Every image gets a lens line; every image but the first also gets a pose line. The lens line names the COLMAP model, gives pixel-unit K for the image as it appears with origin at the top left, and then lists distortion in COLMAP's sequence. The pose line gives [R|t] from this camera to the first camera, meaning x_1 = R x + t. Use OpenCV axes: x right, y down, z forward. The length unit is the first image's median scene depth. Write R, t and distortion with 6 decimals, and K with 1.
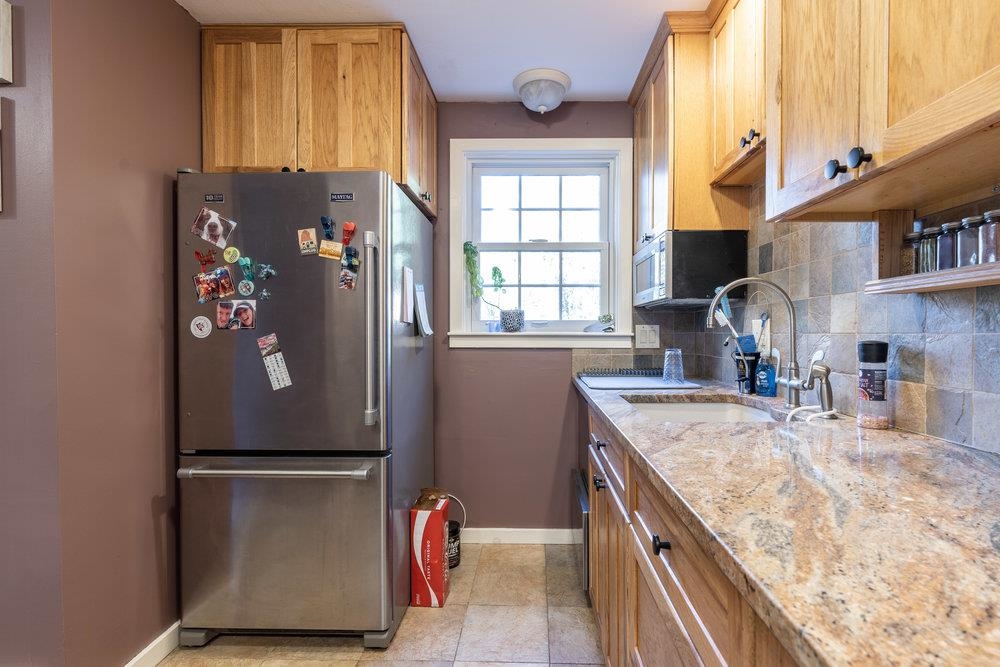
lens RADIAL K [[494.9, 0, 517.8], [0, 494.9, 339.7], [0, 0, 1]] dist [-0.009023, 0.003827]
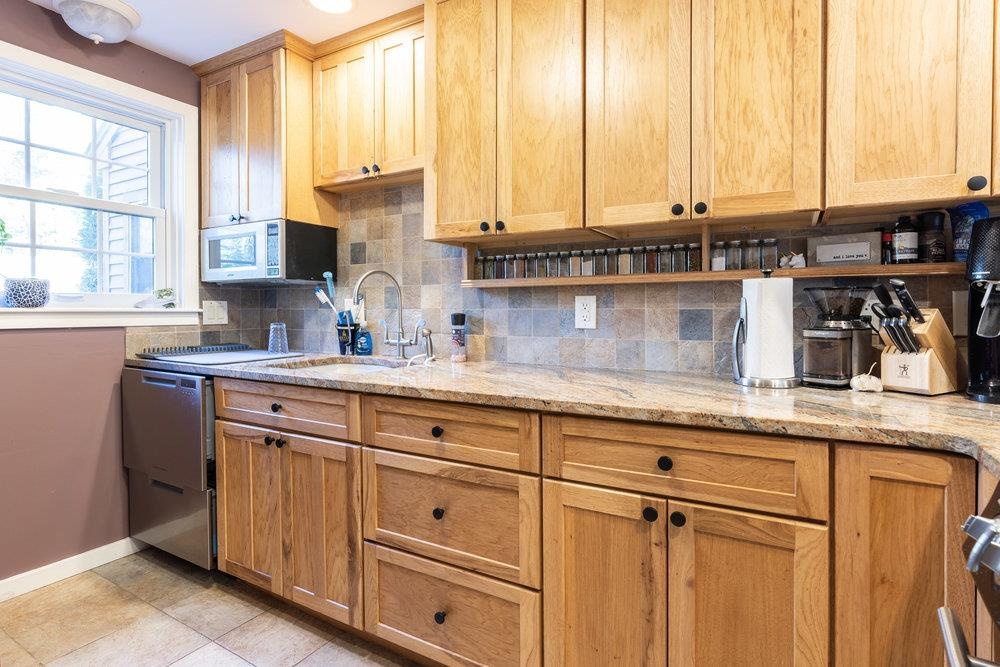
lens RADIAL K [[517.9, 0, 533.0], [0, 517.9, 318.3], [0, 0, 1]] dist [-0.004852, -0.001698]
pose [[0.428695, -0.016469, 0.903299, -0.583639], [0.012964, 0.999843, 0.012076, 0.001185], [-0.903356, 0.006534, 0.428841, -0.035956]]
